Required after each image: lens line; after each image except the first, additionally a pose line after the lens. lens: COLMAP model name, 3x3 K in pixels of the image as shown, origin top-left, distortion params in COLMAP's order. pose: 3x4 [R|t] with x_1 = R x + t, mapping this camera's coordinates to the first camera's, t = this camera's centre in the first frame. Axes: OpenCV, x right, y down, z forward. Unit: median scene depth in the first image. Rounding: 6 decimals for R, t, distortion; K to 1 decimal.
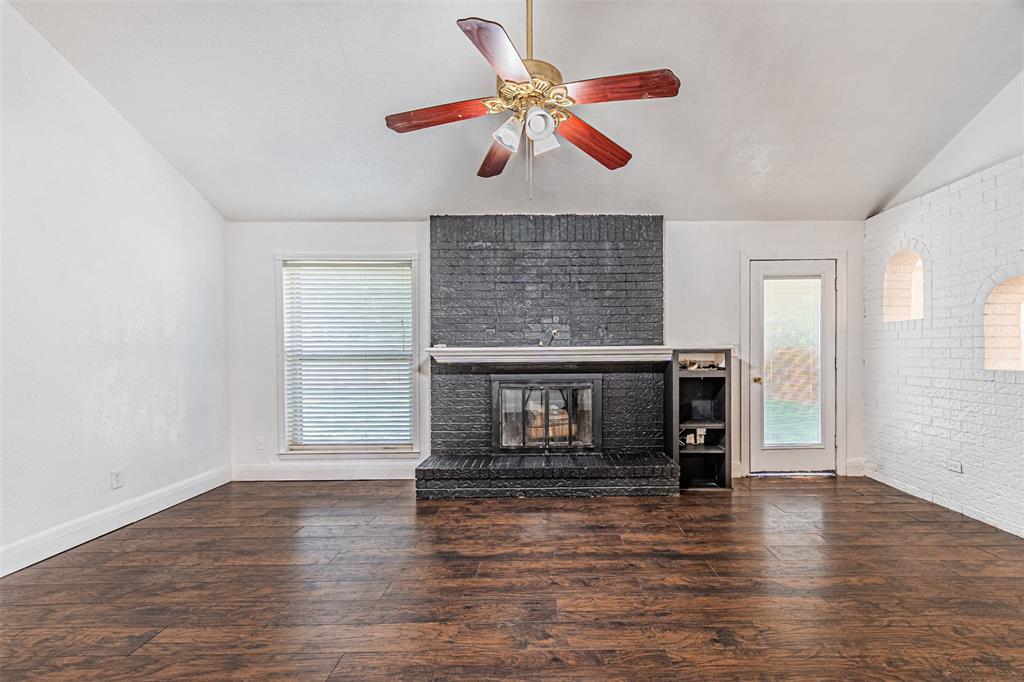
lens RADIAL K [[463.0, 0, 559.6], [0, 463.0, 356.4], [0, 0, 1]] dist [0.003570, 0.000245]
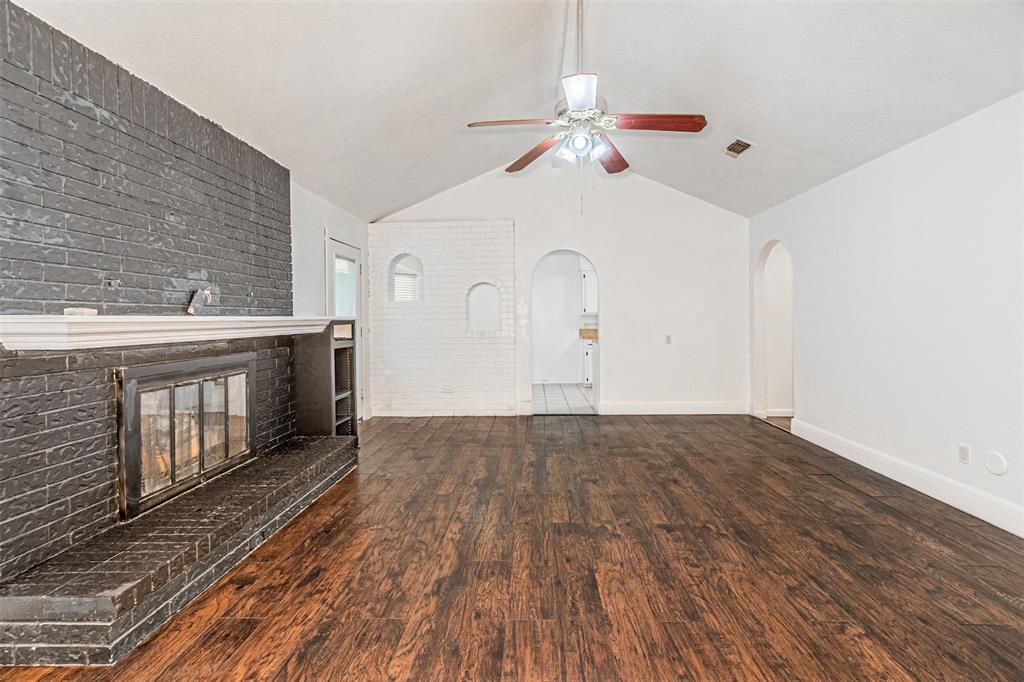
lens RADIAL K [[450.9, 0, 514.3], [0, 450.9, 319.8], [0, 0, 1]] dist [0.001046, -0.000153]
pose [[0.067392, 0.003011, 0.997722, -0.618377], [0.025806, 0.999656, -0.004760, -0.001473], [-0.997393, 0.026068, 0.067291, 0.523156]]
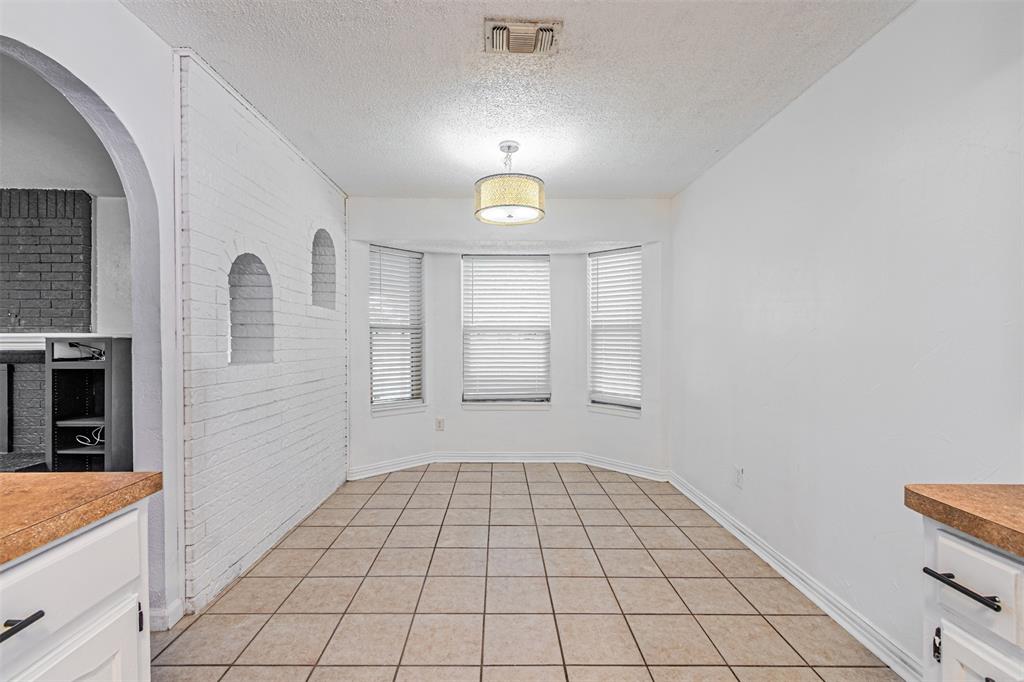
lens RADIAL K [[443.1, 0, 506.3], [0, 443.1, 343.2], [0, 0, 1]] dist [0.002220, -0.000132]
pose [[0.999941, 0.005546, -0.009292, 1.072704], [-0.005568, 0.999982, -0.002336, -0.006860], [0.009279, 0.002387, 0.999954, 0.140831]]
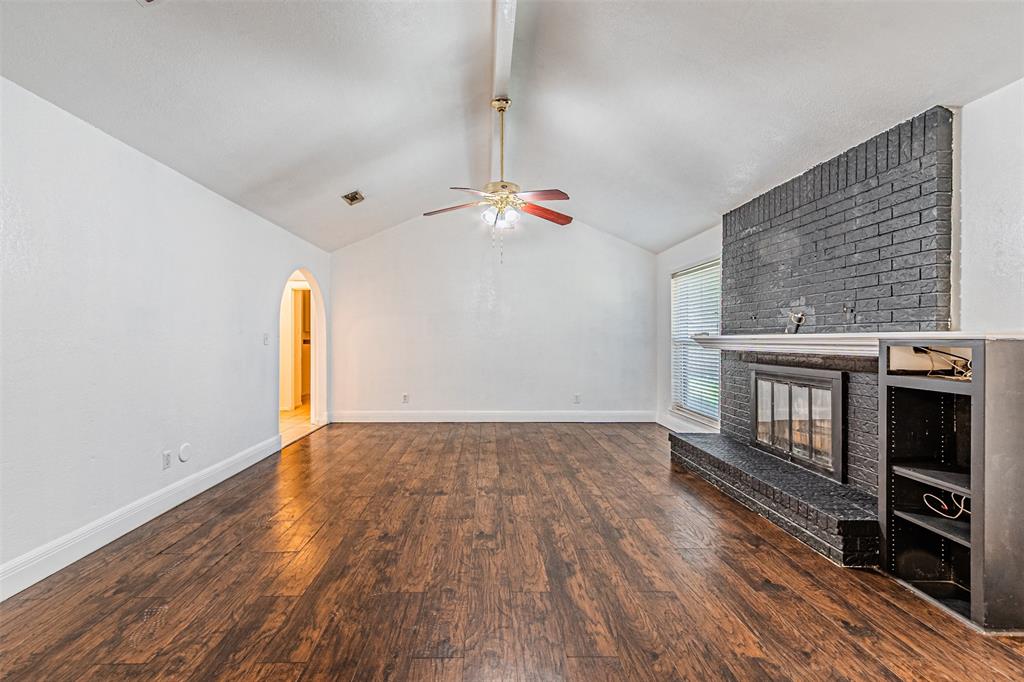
lens RADIAL K [[450.6, 0, 487.9], [0, 450.6, 333.8], [0, 0, 1]] dist [0.000630, 0.000239]
pose [[-0.011745, -0.003577, -0.999925, 0.795680], [-0.017151, 0.999847, -0.003376, -0.009927], [0.999784, 0.017111, -0.011805, 0.458402]]
